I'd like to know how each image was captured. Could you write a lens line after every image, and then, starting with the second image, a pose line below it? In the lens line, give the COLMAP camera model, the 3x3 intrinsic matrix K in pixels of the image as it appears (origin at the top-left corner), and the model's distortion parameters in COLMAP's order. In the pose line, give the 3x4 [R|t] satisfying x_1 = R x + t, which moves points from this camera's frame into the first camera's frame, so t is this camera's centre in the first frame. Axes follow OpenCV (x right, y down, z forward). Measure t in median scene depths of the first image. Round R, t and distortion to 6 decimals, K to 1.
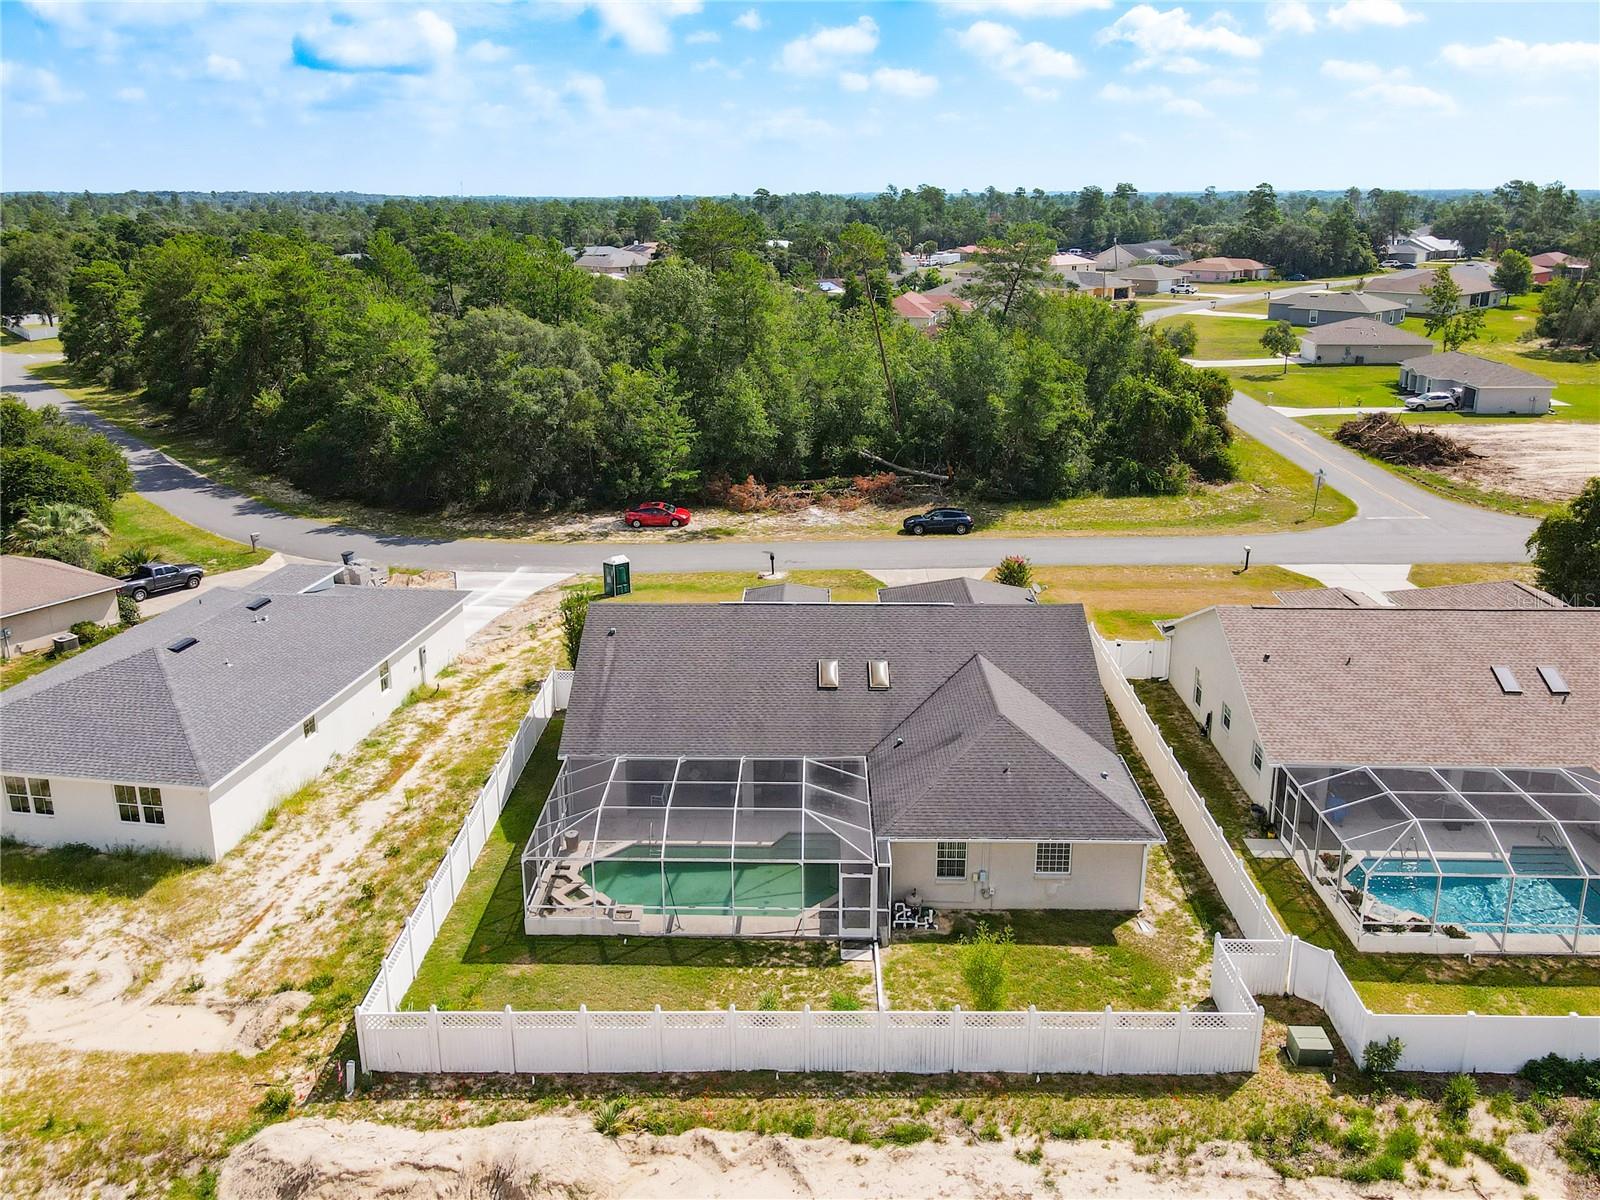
lens RADIAL K [[1158.5, 0, 766.1], [0, 1158.5, 594.4], [0, 0, 1]] dist [0.017878, -0.003924]
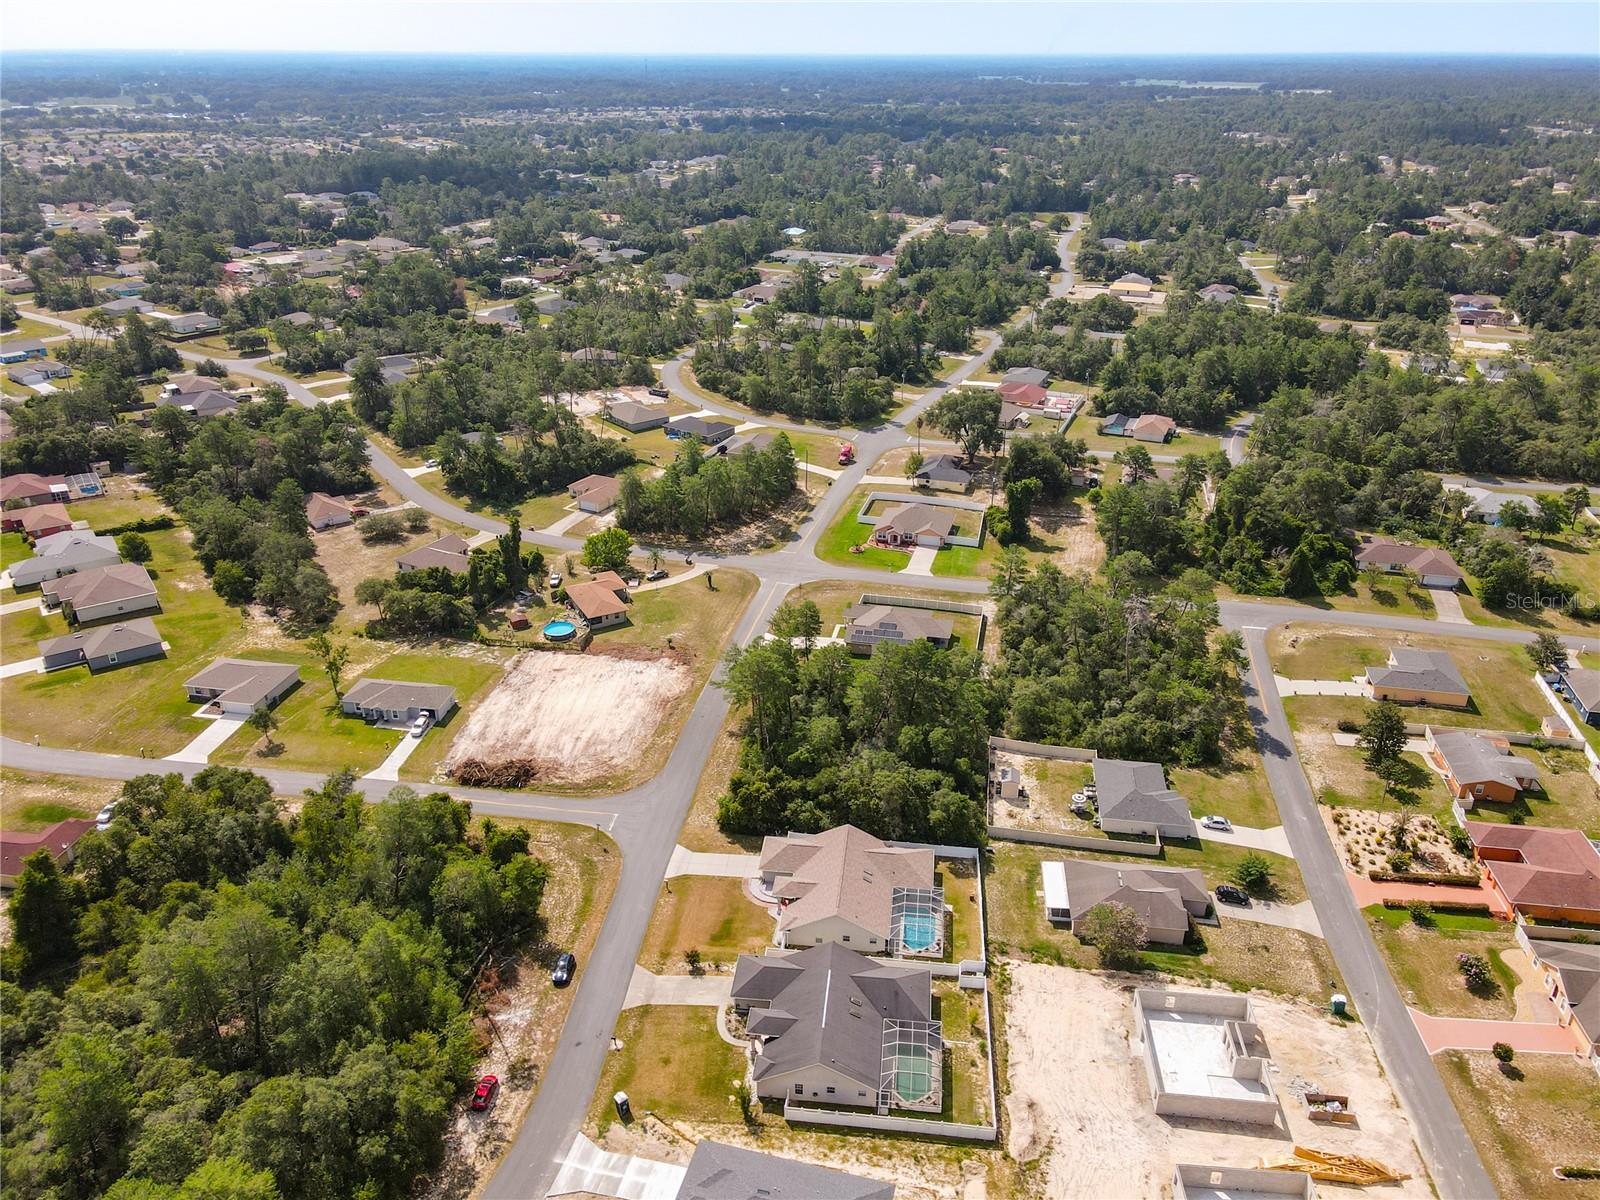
lens RADIAL K [[1247.4, 0, 756.5], [0, 1247.4, 614.3], [0, 0, 1]] dist [0.006148, 0.032601]
pose [[0.096887, -0.443374, 0.891085, -3.096345], [0.338252, 0.856676, 0.389475, -2.798456], [-0.936055, 0.263676, 0.232973, 0.216382]]
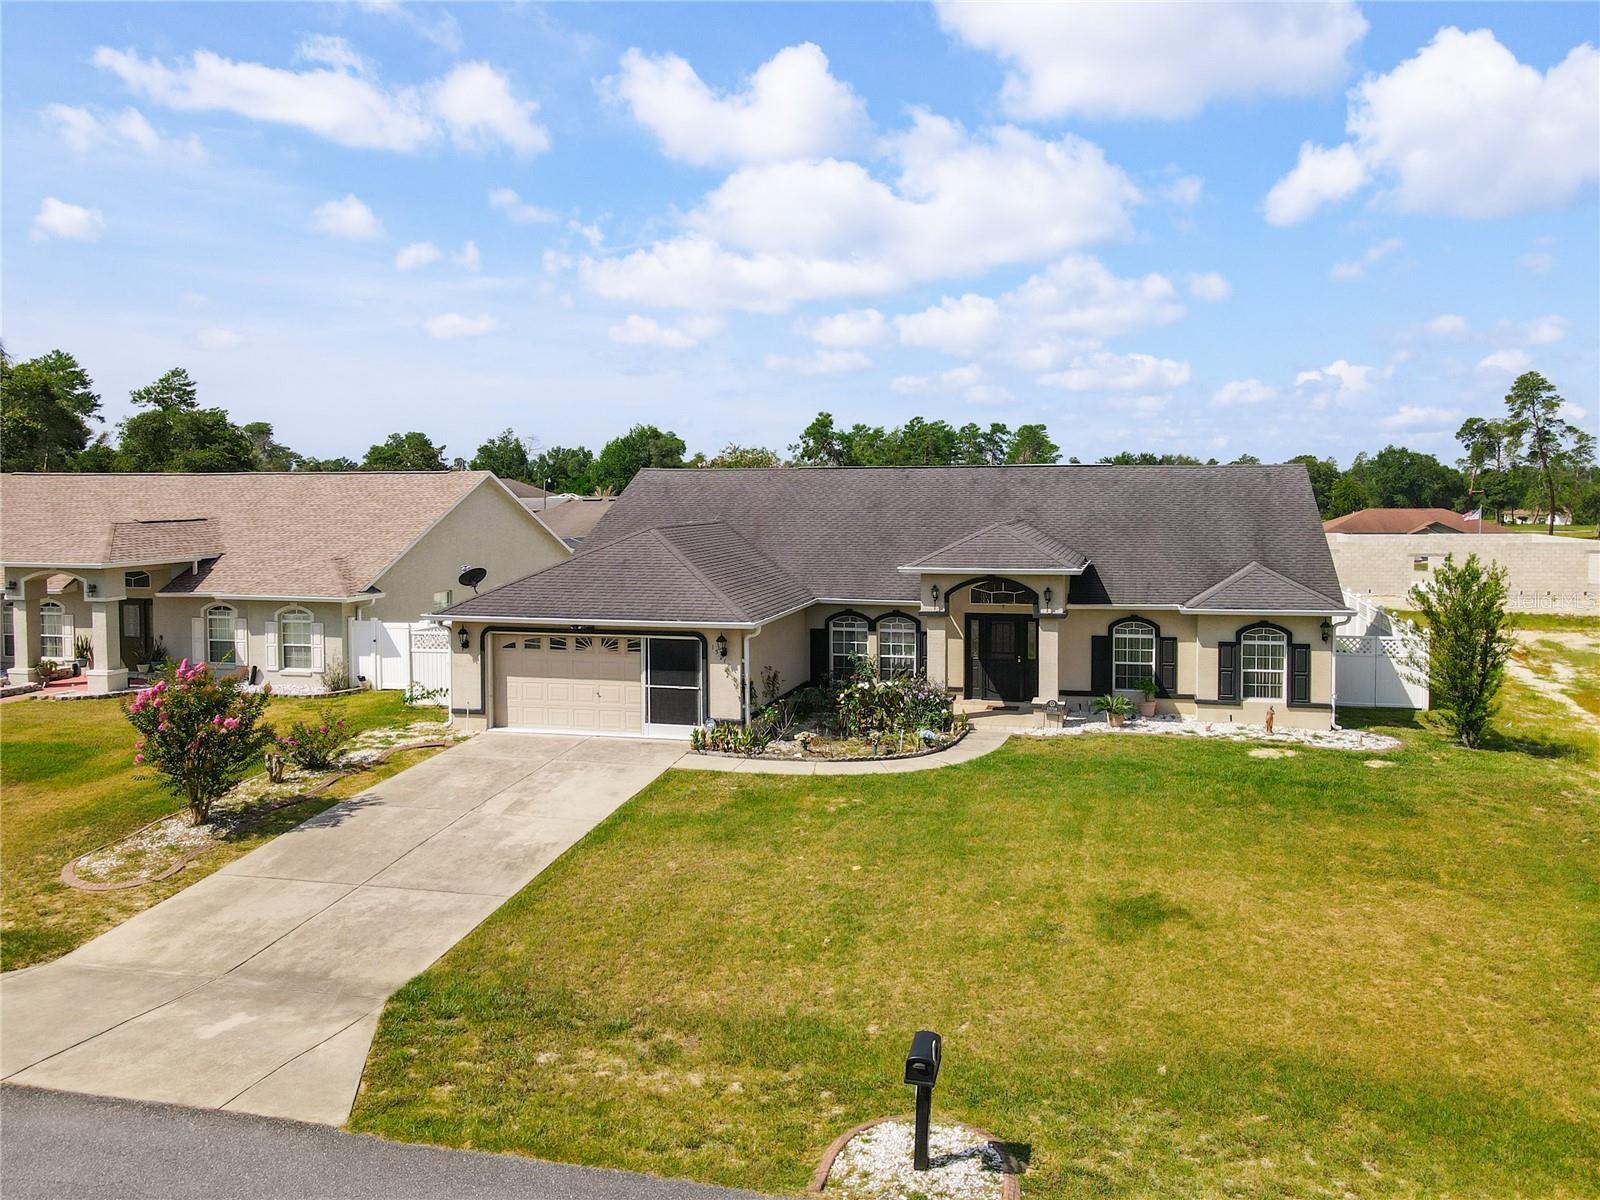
lens RADIAL K [[1203.8, 0, 862.0], [0, 1203.8, 559.6], [0, 0, 1]] dist [-0.009641, 0.049658]
pose [[-0.984563, 0.005039, 0.174959, -0.027532], [0.070232, 0.926959, 0.368529, -0.298256], [-0.160323, 0.375128, -0.913004, 2.280510]]
